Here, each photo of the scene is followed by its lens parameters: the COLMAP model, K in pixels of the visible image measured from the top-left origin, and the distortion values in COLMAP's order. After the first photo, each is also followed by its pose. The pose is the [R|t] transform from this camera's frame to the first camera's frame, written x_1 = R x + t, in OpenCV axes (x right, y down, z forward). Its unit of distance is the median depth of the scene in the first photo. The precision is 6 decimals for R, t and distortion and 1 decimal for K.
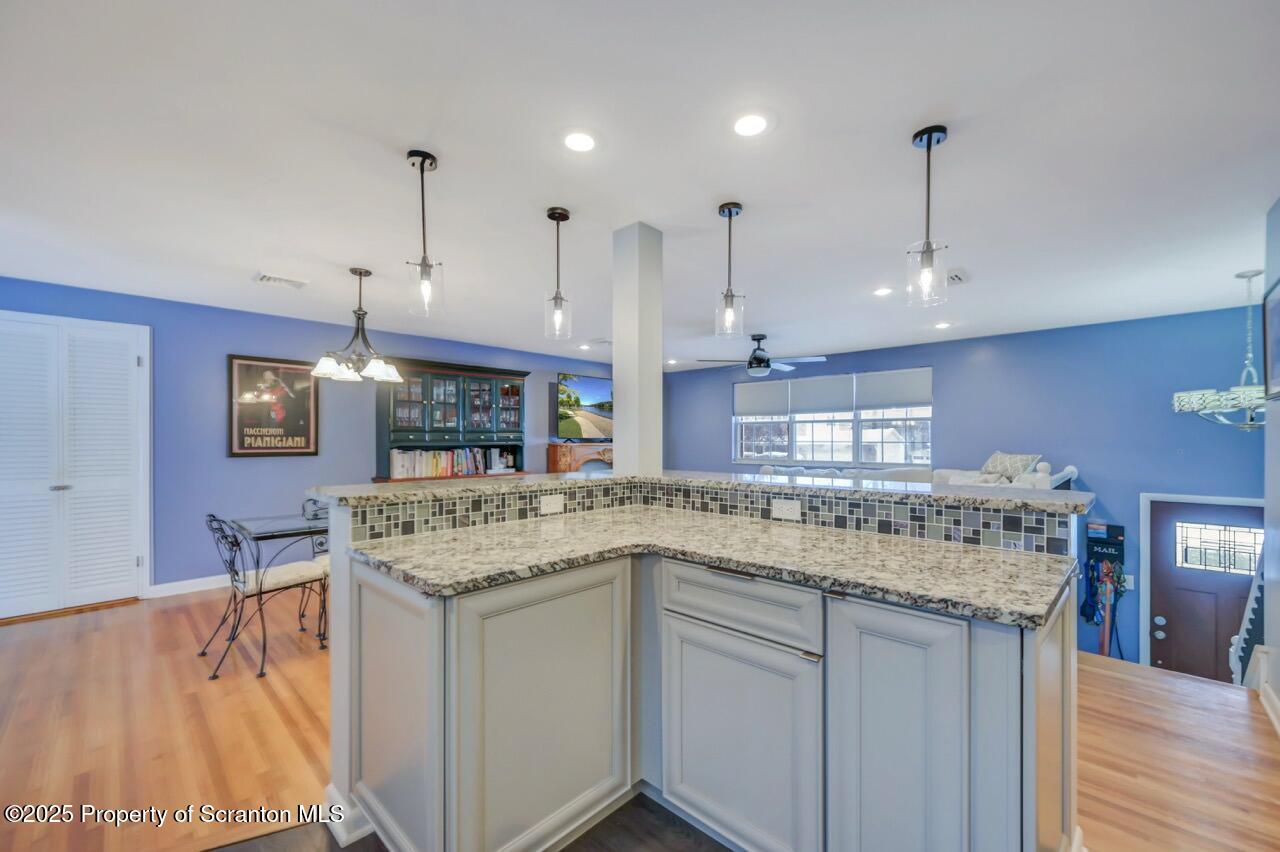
lens RADIAL K [[515.0, 0, 642.9], [0, 515.0, 438.8], [0, 0, 1]] dist [0.001143, 0.000742]
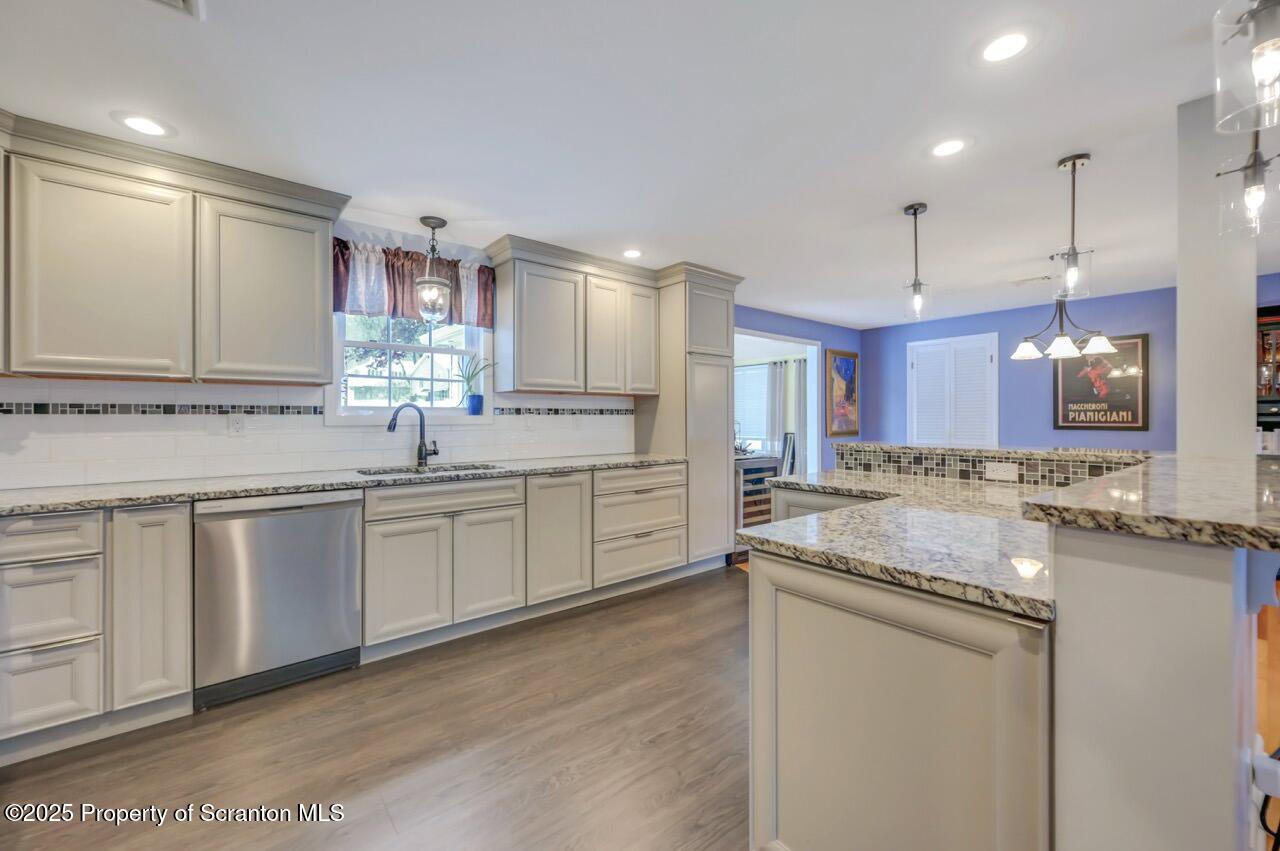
lens RADIAL K [[515.0, 0, 641.4], [0, 515.0, 416.5], [0, 0, 1]] dist [0.001143, 0.000742]
pose [[-0.116451, -0.003623, -0.993190, 0.833990], [0.002348, 0.999990, -0.003923, 0.015650], [0.993194, -0.002789, -0.116441, 0.350072]]
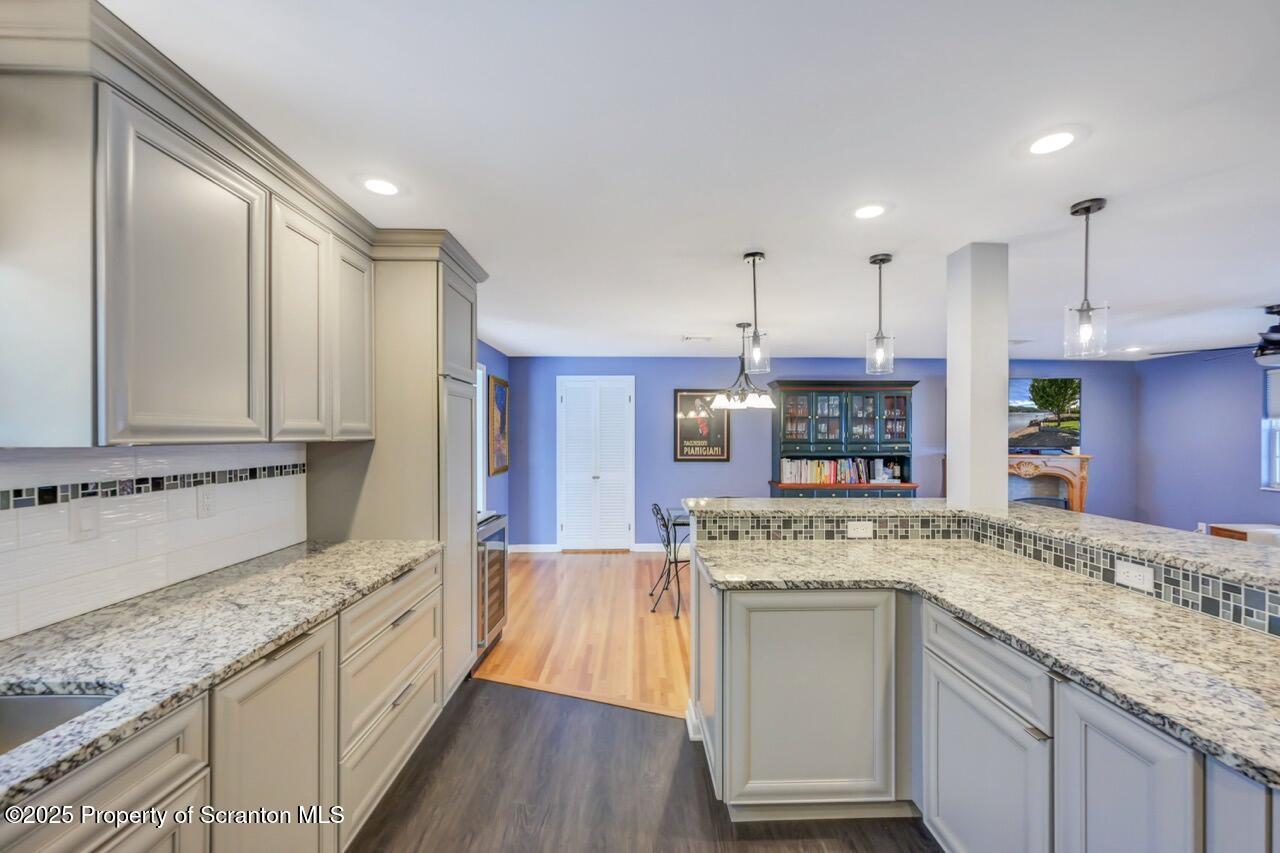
lens RADIAL K [[512.8, 0, 644.1], [0, 512.8, 436.8], [0, 0, 1]] dist [0.002628, -0.000765]
pose [[0.704618, 0.004859, -0.709570, 0.249338], [-0.001099, 0.999983, 0.005756, -0.070816], [0.709586, -0.003276, 0.704611, -0.103022]]
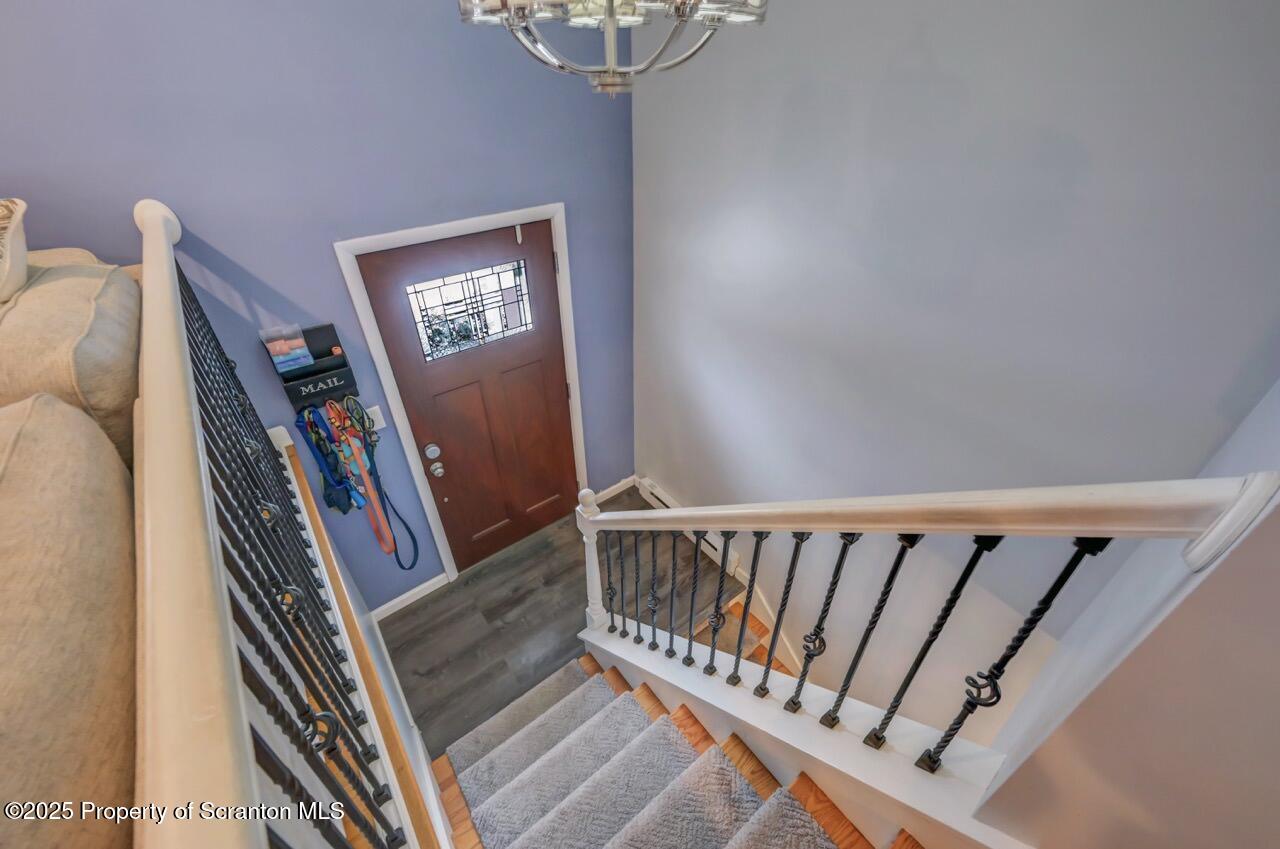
lens RADIAL K [[515.0, 0, 644.3], [0, 515.0, 412.0], [0, 0, 1]] dist [0.001143, 0.000742]
pose [[0.141063, -0.572609, 0.807602, 1.044708], [-0.008354, 0.815041, 0.579343, -0.063410], [-0.989965, -0.088471, 0.110189, 1.252973]]
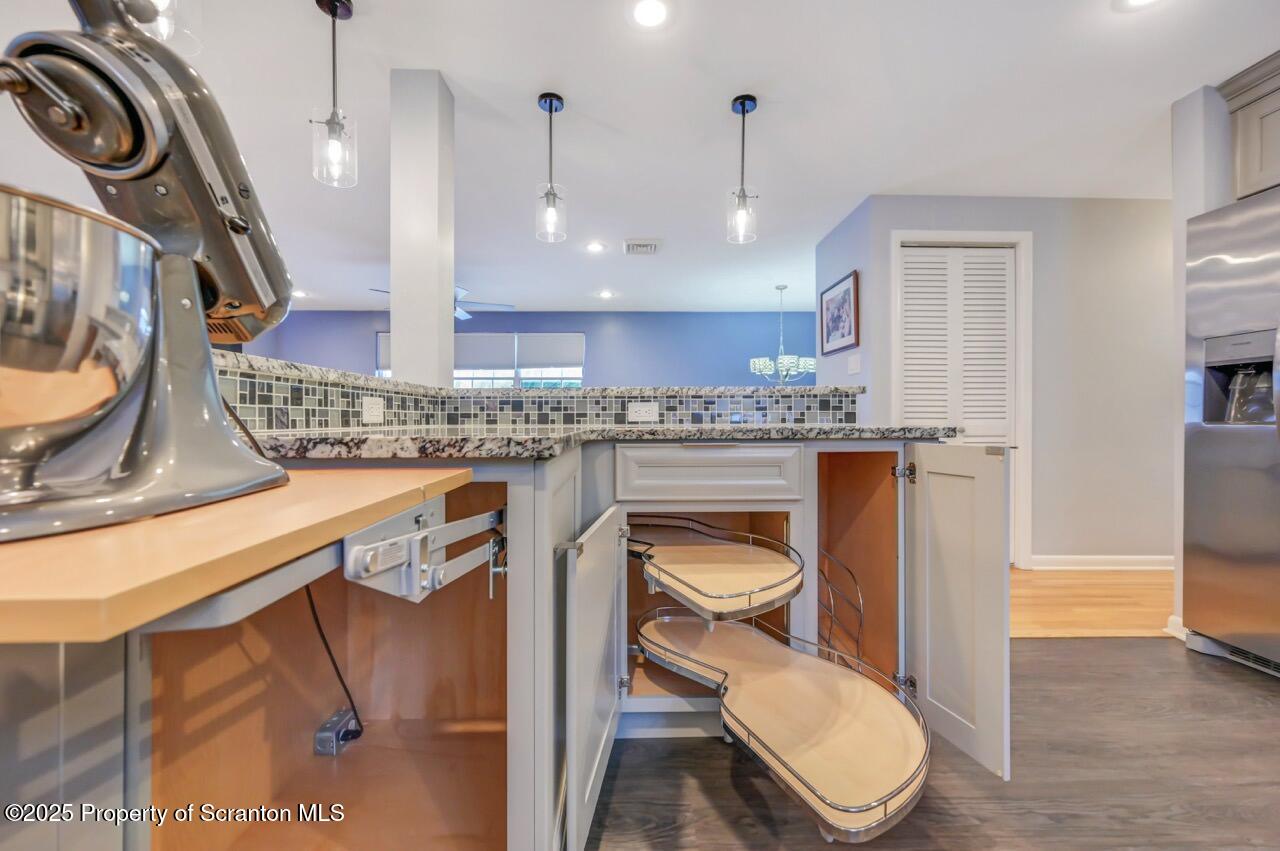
lens RADIAL K [[515.0, 0, 639.9], [0, 515.0, 419.1], [0, 0, 1]] dist [0.001143, 0.000742]
pose [[0.714675, -0.001023, 0.699456, -0.355805], [0.001510, 0.999999, -0.000080, 0.122676], [-0.699455, 0.001114, 0.714676, 0.224155]]
